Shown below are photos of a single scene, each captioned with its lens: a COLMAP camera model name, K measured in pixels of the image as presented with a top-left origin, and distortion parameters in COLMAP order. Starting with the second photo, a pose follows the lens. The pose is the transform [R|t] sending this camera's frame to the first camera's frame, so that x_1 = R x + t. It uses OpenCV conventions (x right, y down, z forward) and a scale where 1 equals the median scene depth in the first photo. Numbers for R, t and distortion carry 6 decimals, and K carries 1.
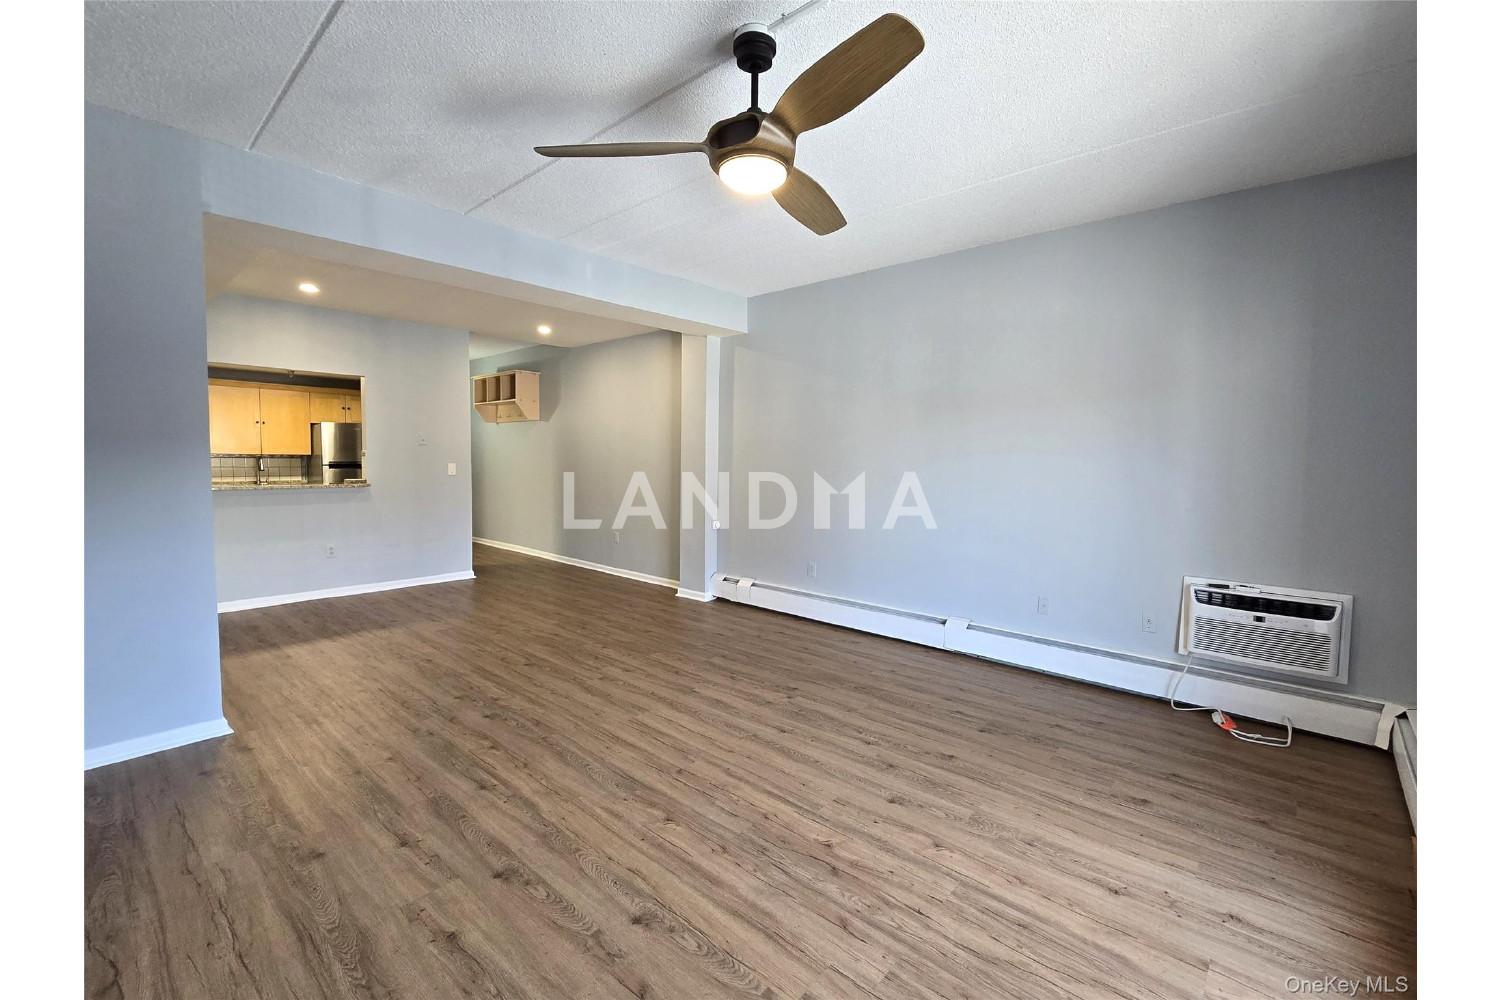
lens RADIAL K [[632.0, 0, 759.5], [0, 632.0, 498.3], [0, 0, 1]] dist [-0.000760, -0.000042]
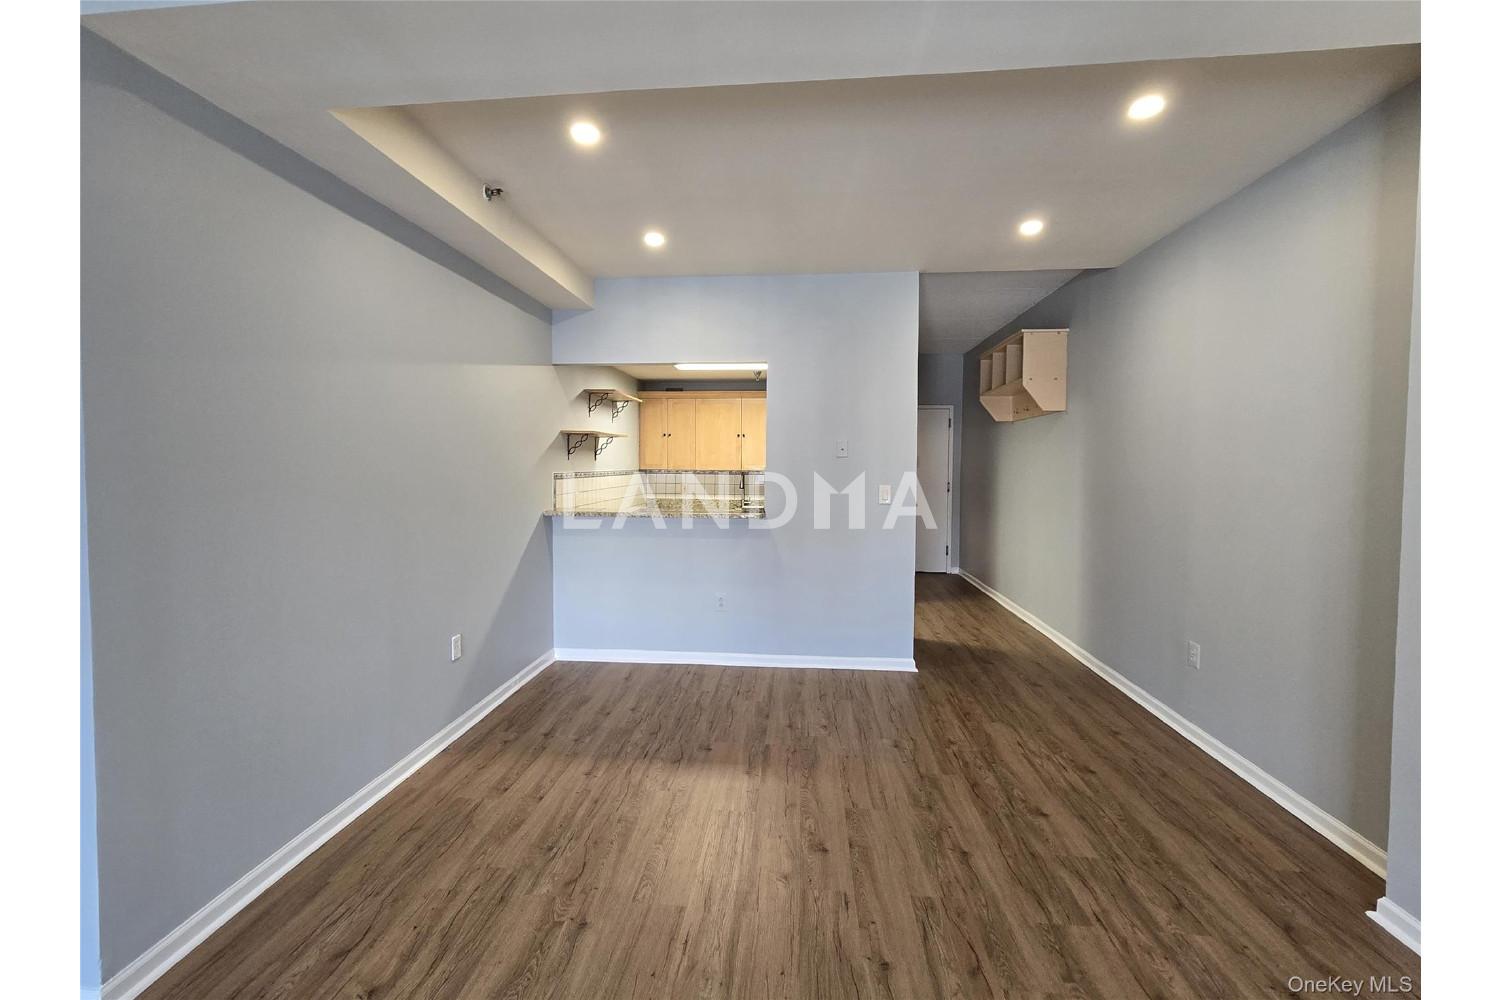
lens RADIAL K [[623.5, 0, 749.9], [0, 623.5, 495.4], [0, 0, 1]] dist [-0.002116, 0.000753]
pose [[0.584202, 0.029836, -0.811060, -0.124196], [-0.046882, 0.998896, 0.002976, -0.080680], [0.810253, 0.036286, 0.584956, 1.066234]]
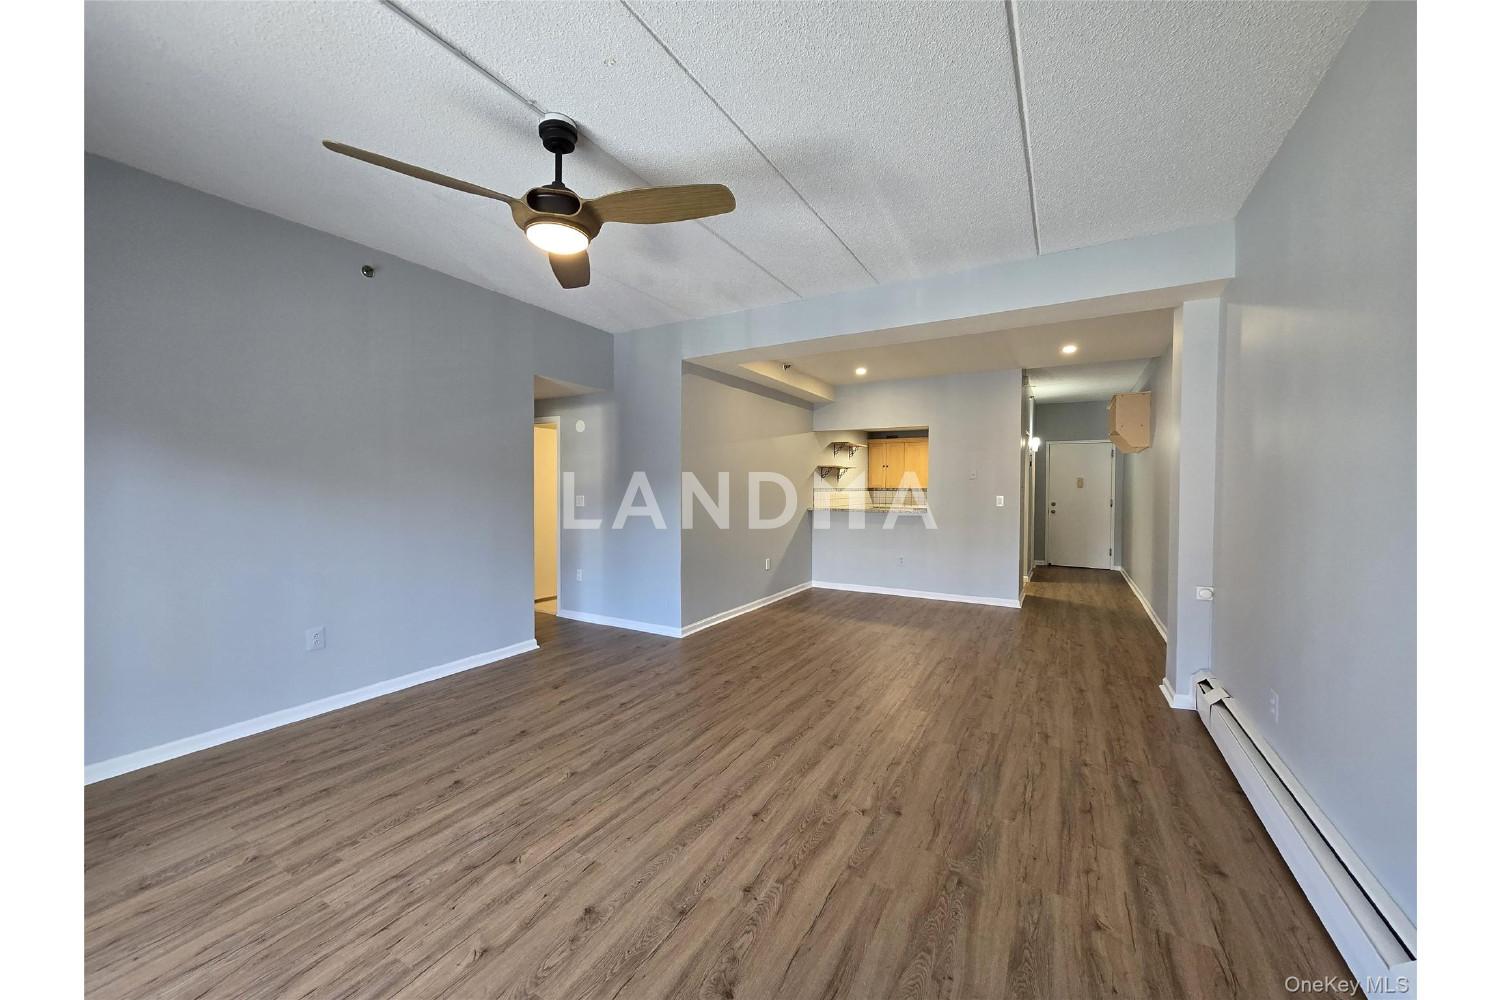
lens RADIAL K [[559.0, 0, 740.8], [0, 559.0, 490.6], [0, 0, 1]] dist [-0.001631, 0.001377]
pose [[0.167541, -0.006652, -0.985843, 0.747521], [-0.066992, 0.997589, -0.018116, -0.033302], [0.983586, 0.069078, 0.166692, 0.832503]]
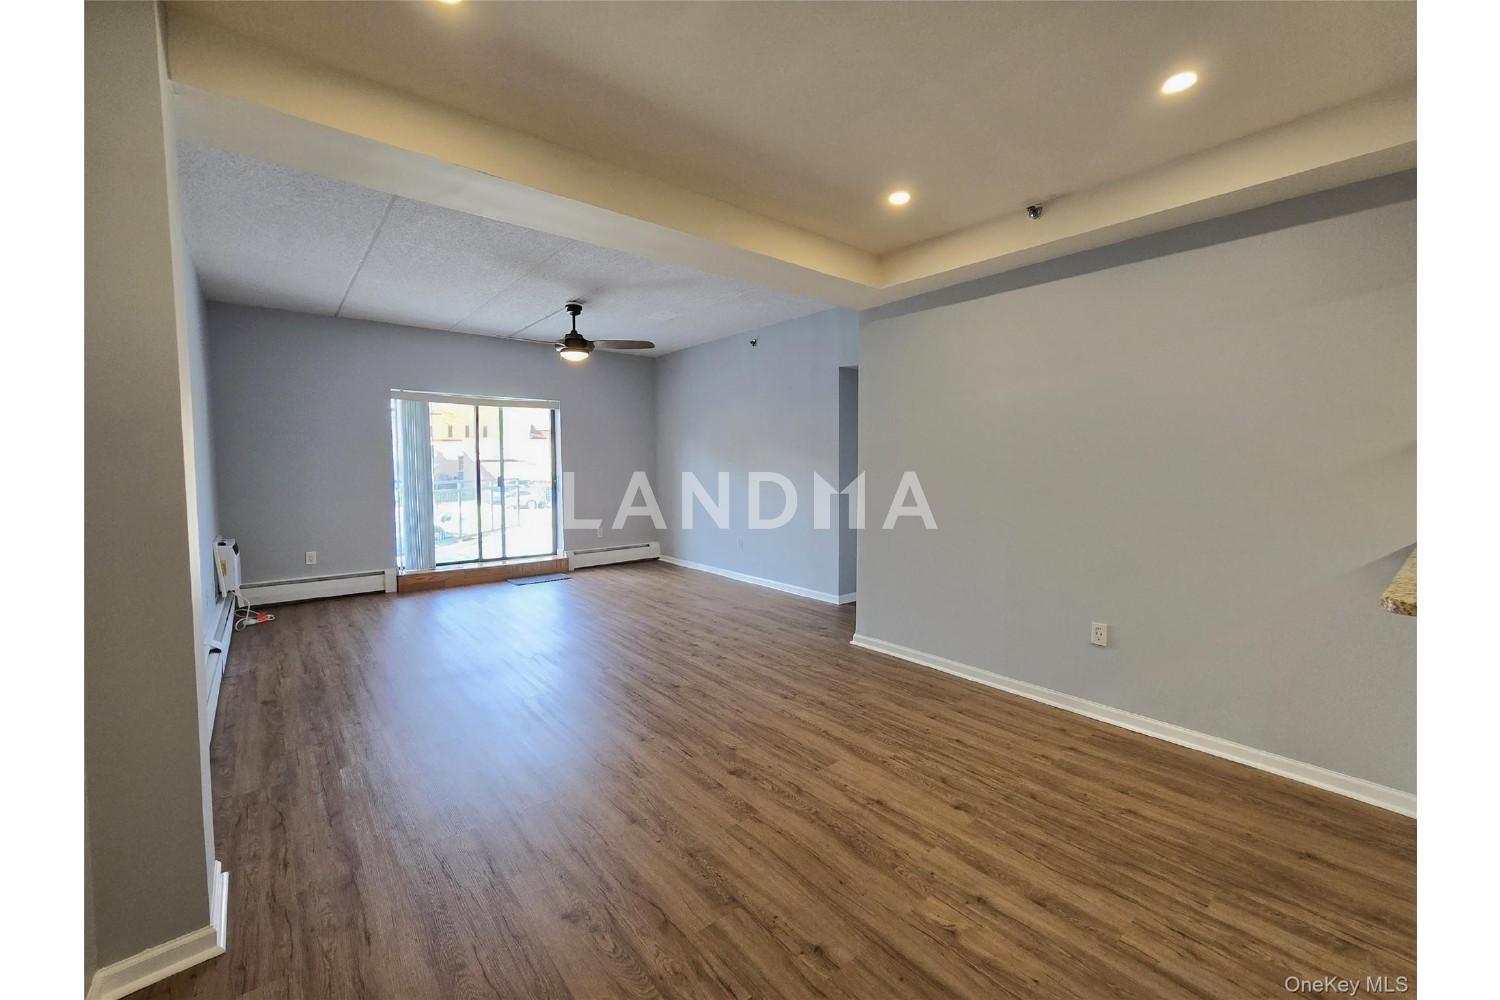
lens RADIAL K [[559.0, 0, 728.5], [0, 559.0, 482.5], [0, 0, 1]] dist [-0.001631, 0.001377]
pose [[-0.982570, -0.019023, 0.184920, -0.755777], [0.000418, 0.994522, 0.104525, -0.157531], [-0.185895, 0.102781, -0.977179, 2.255604]]
